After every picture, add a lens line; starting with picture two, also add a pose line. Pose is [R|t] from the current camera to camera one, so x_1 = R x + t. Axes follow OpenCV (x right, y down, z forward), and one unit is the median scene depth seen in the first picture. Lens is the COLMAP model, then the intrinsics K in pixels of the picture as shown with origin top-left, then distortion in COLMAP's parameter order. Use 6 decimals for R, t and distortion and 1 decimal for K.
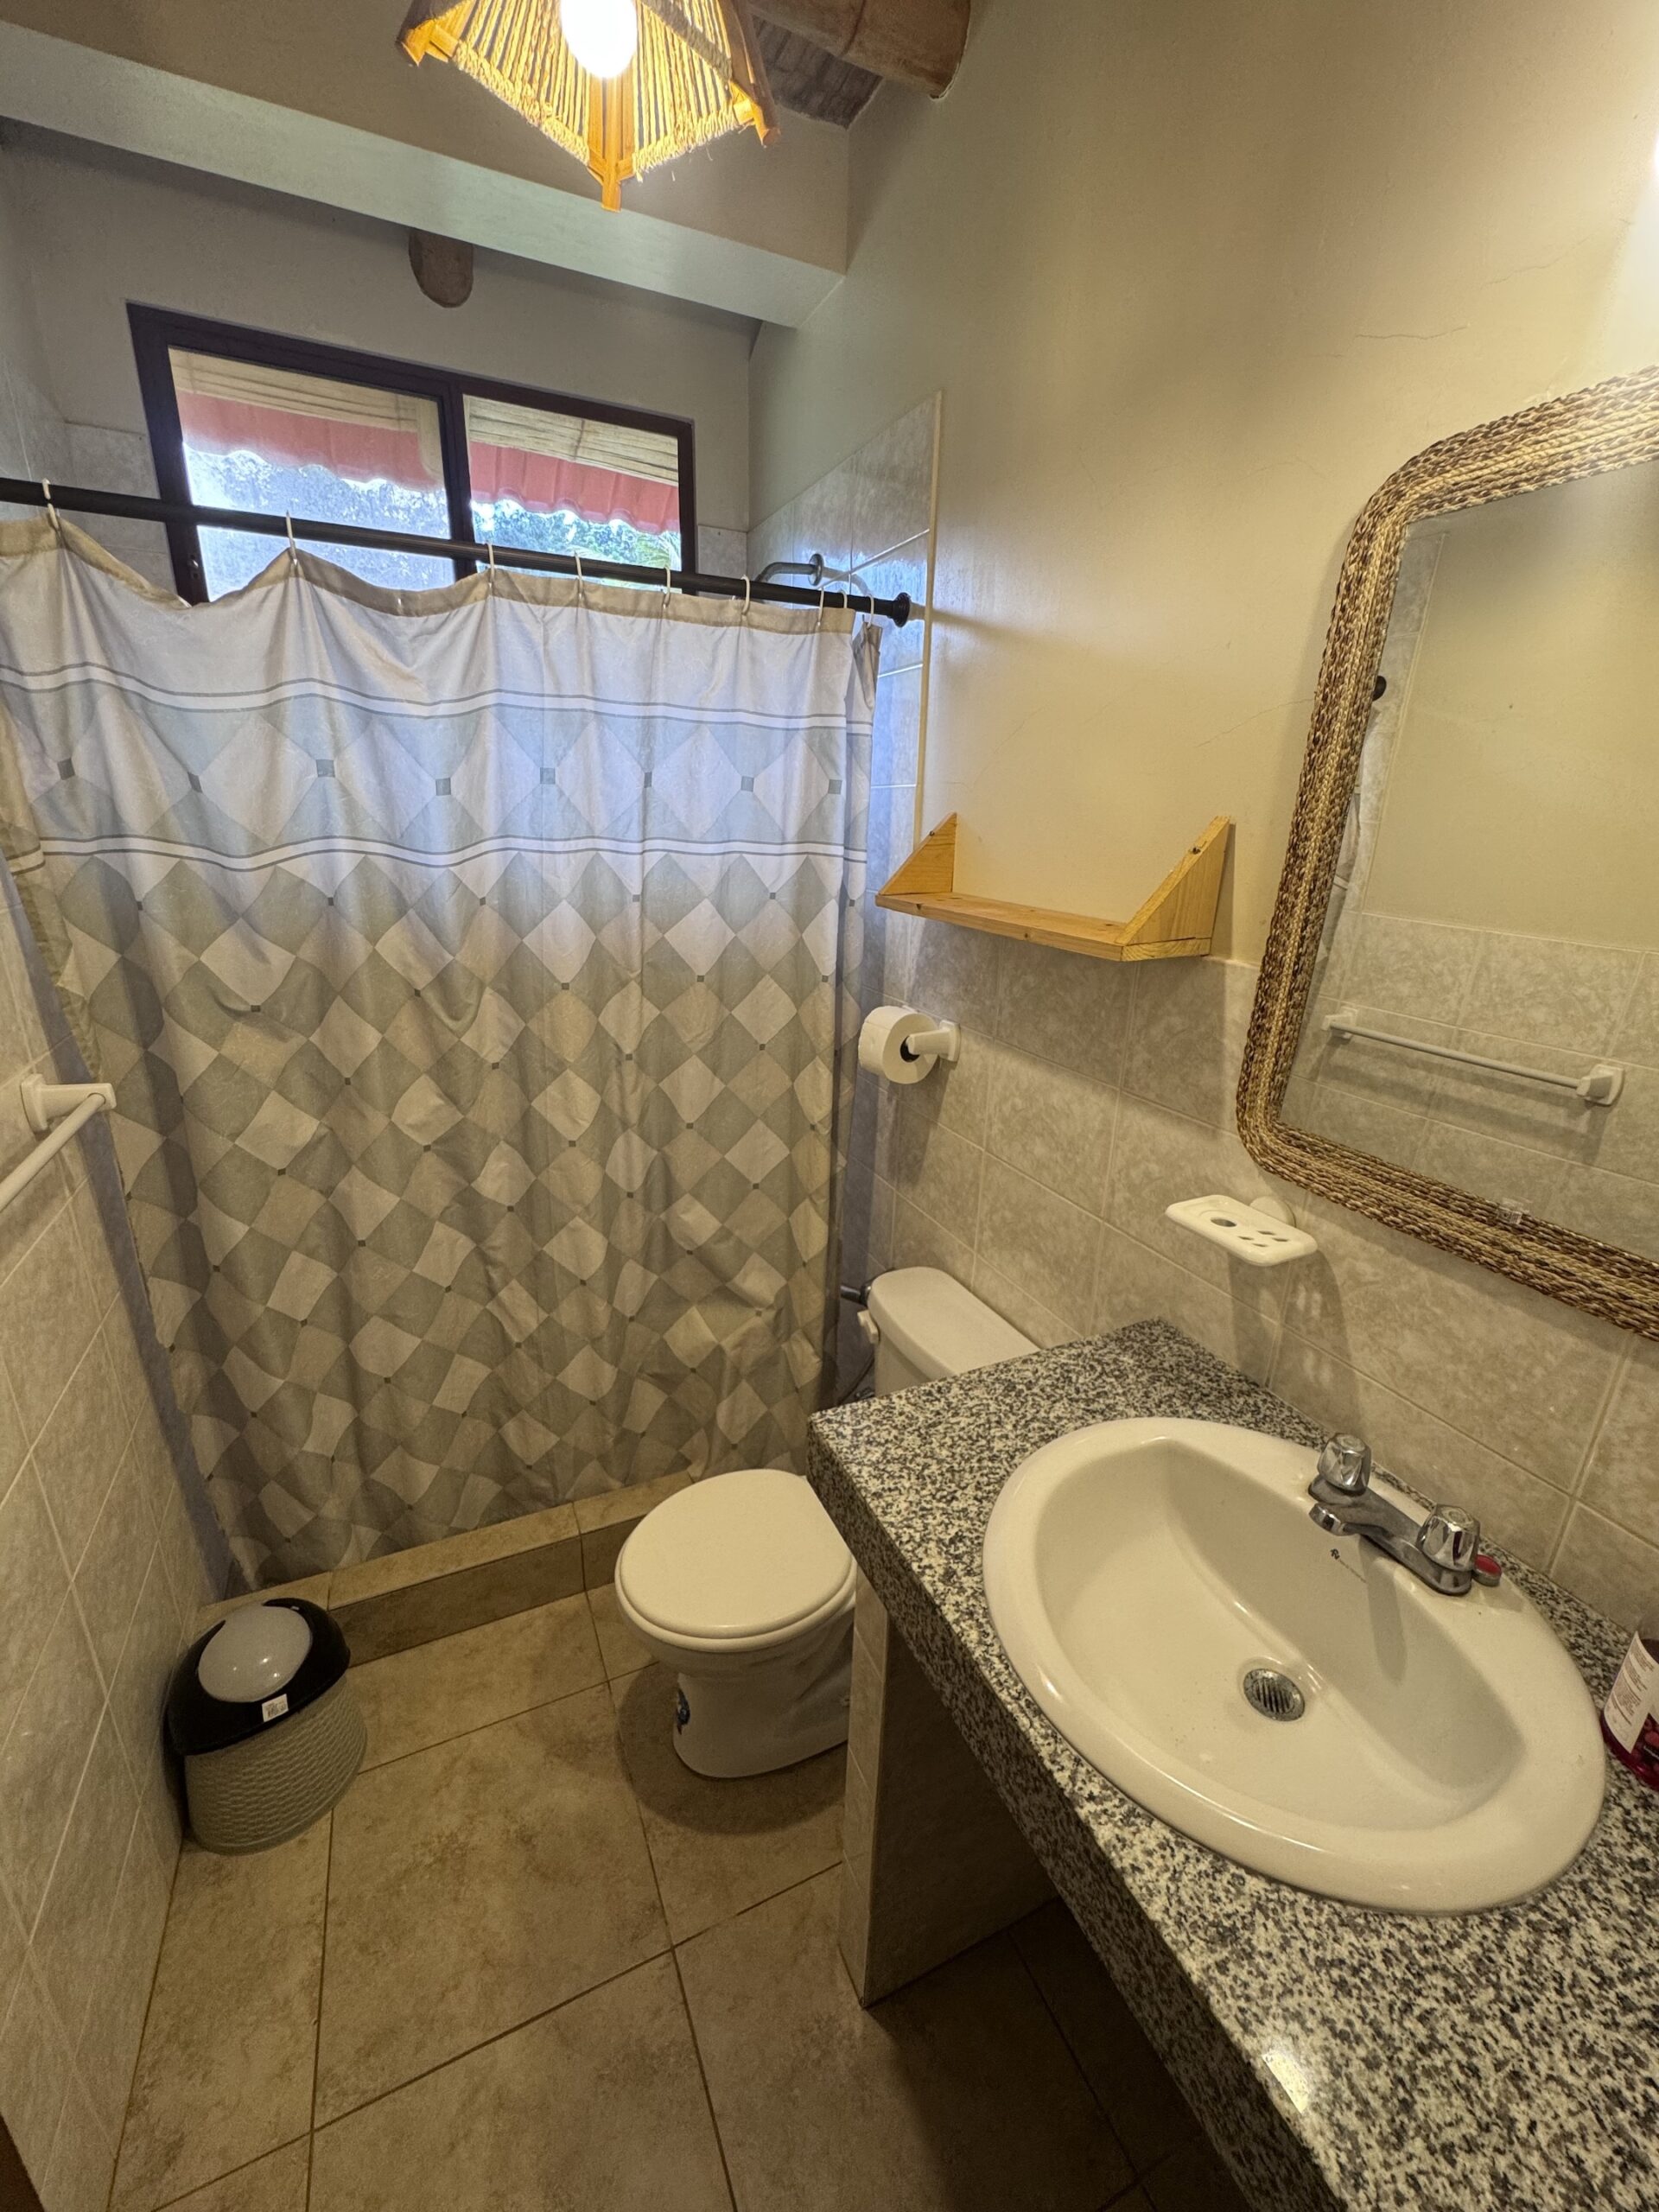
lens RADIAL K [[886.5, 0, 831.4], [0, 886.5, 1103.1], [0, 0, 1]] dist [-0.001871, -0.000178]
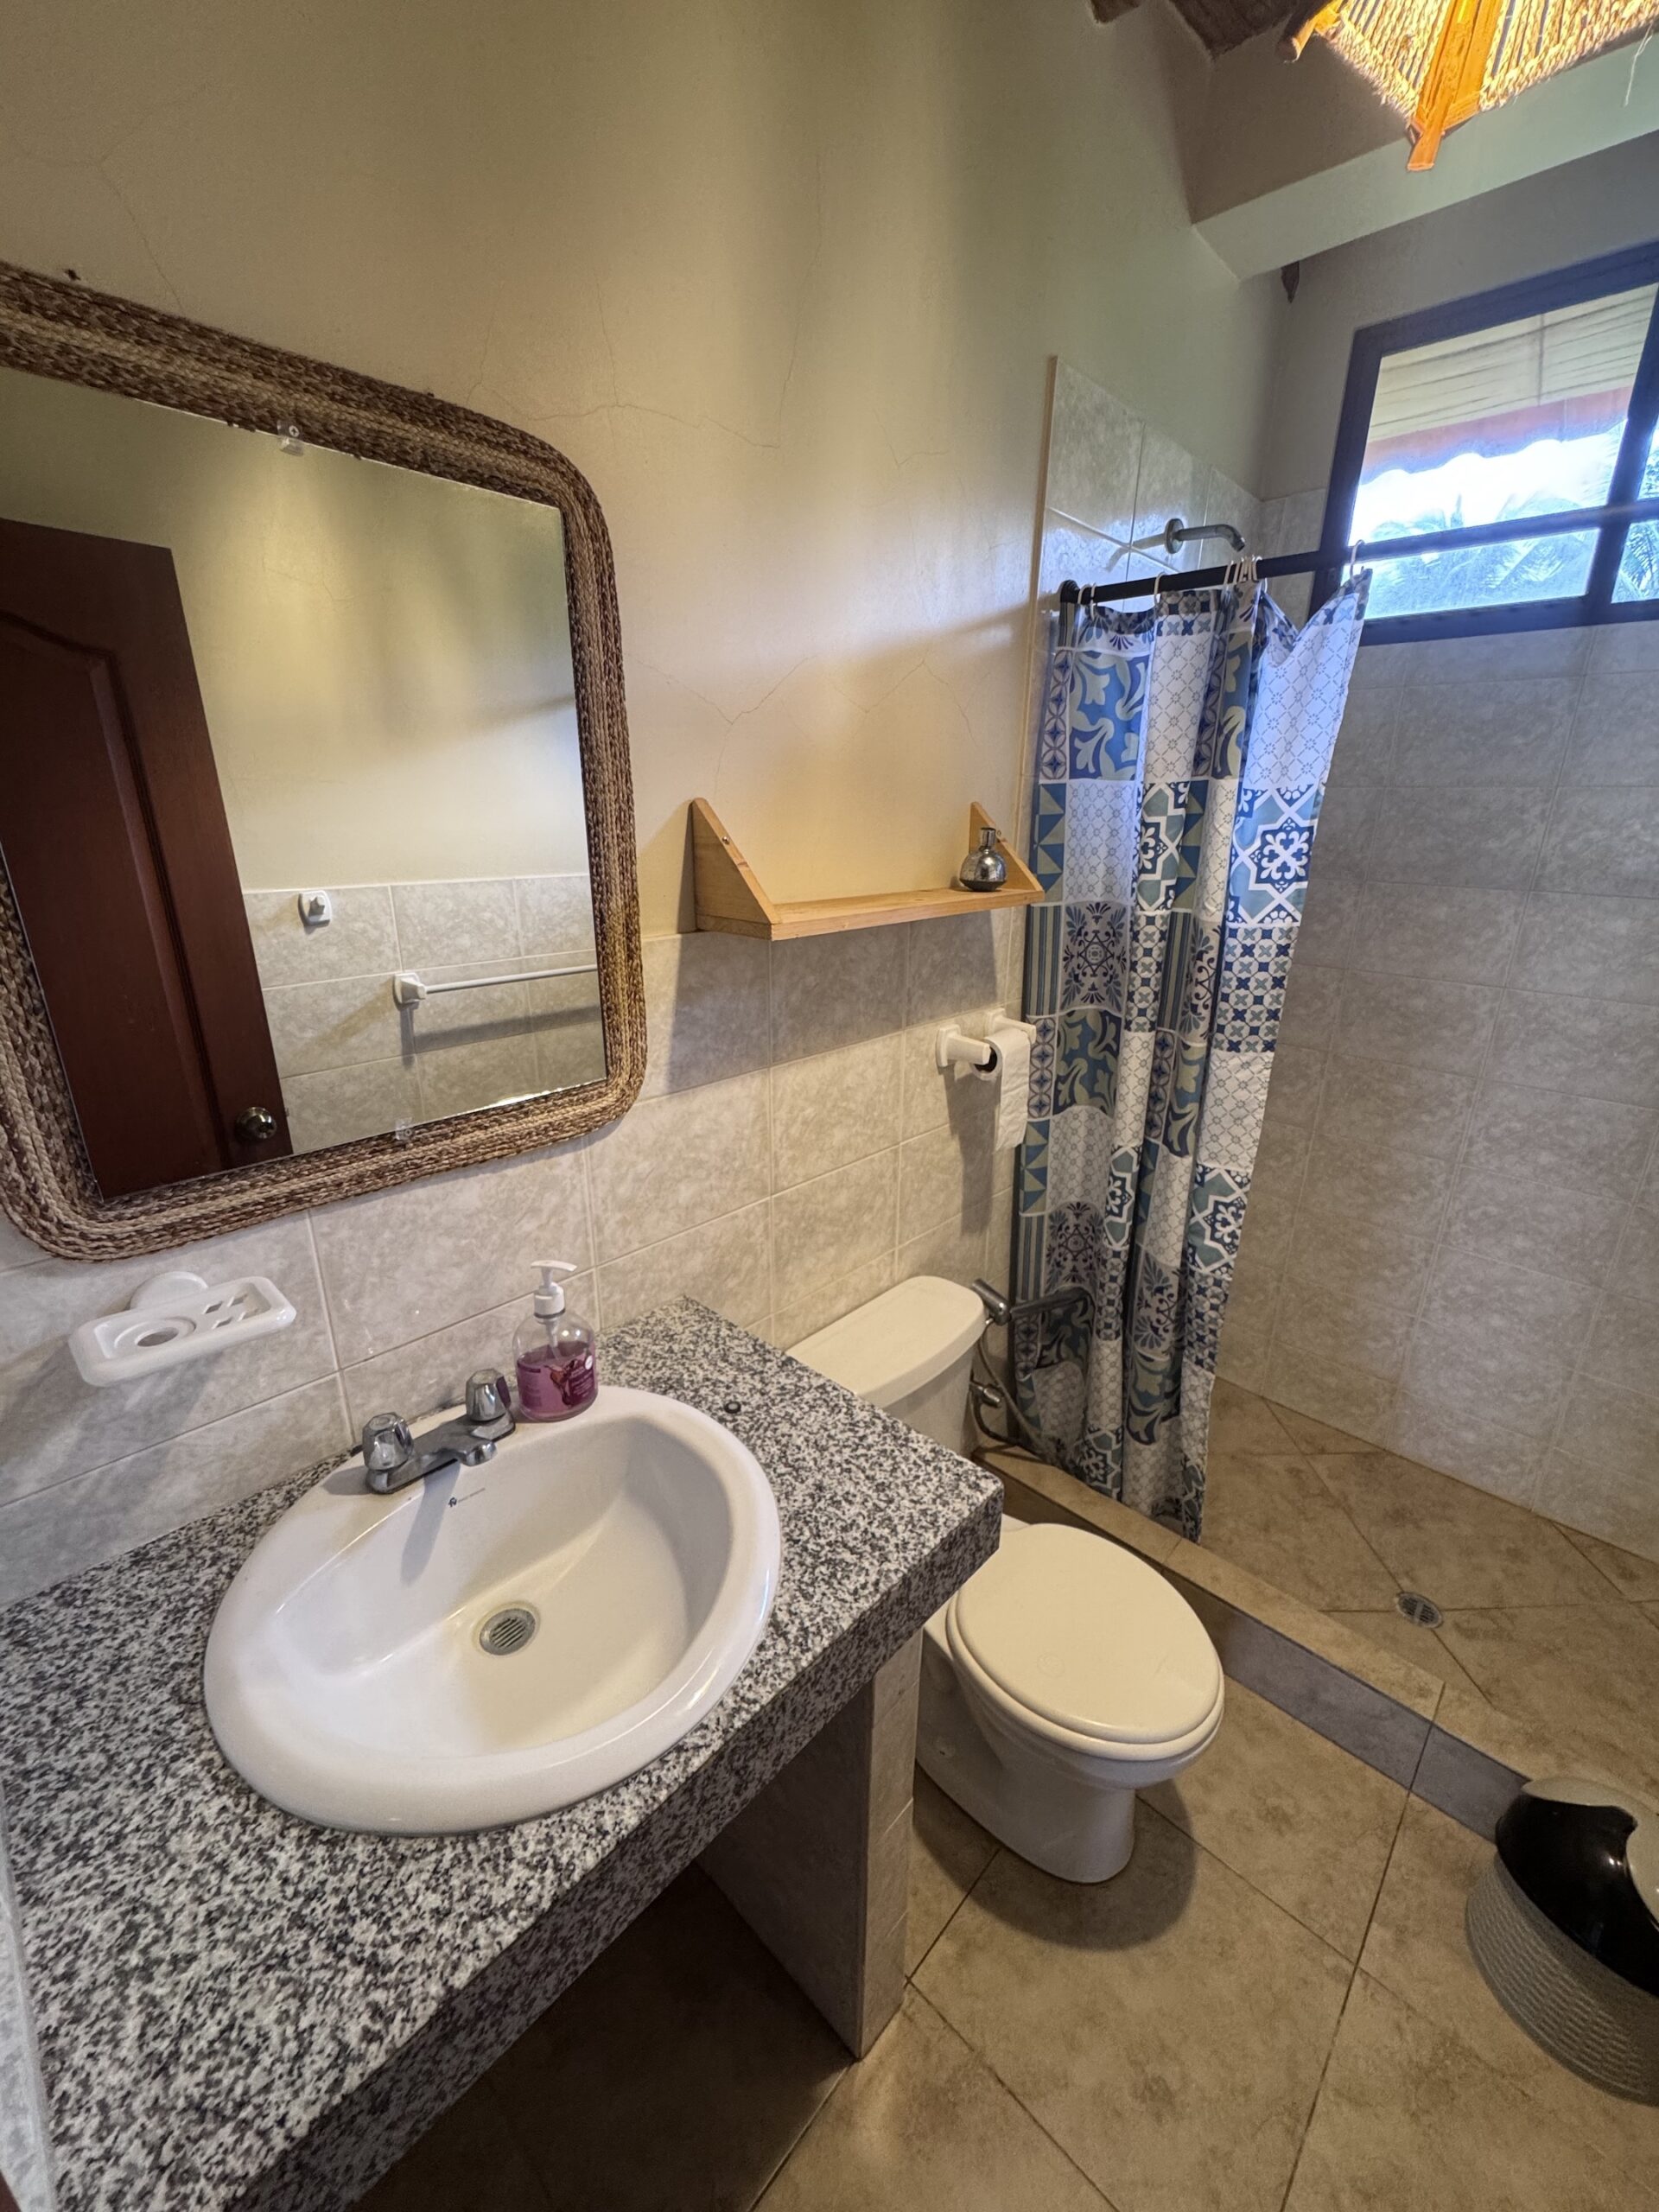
lens RADIAL K [[886.5, 0, 831.4], [0, 886.5, 1103.1], [0, 0, 1]] dist [-0.001871, -0.000178]
pose [[-0.368398, -0.348294, 0.861960, -0.527617], [0.265881, 0.848970, 0.456681, -0.379946], [-0.890837, 0.397419, -0.220153, 1.060401]]
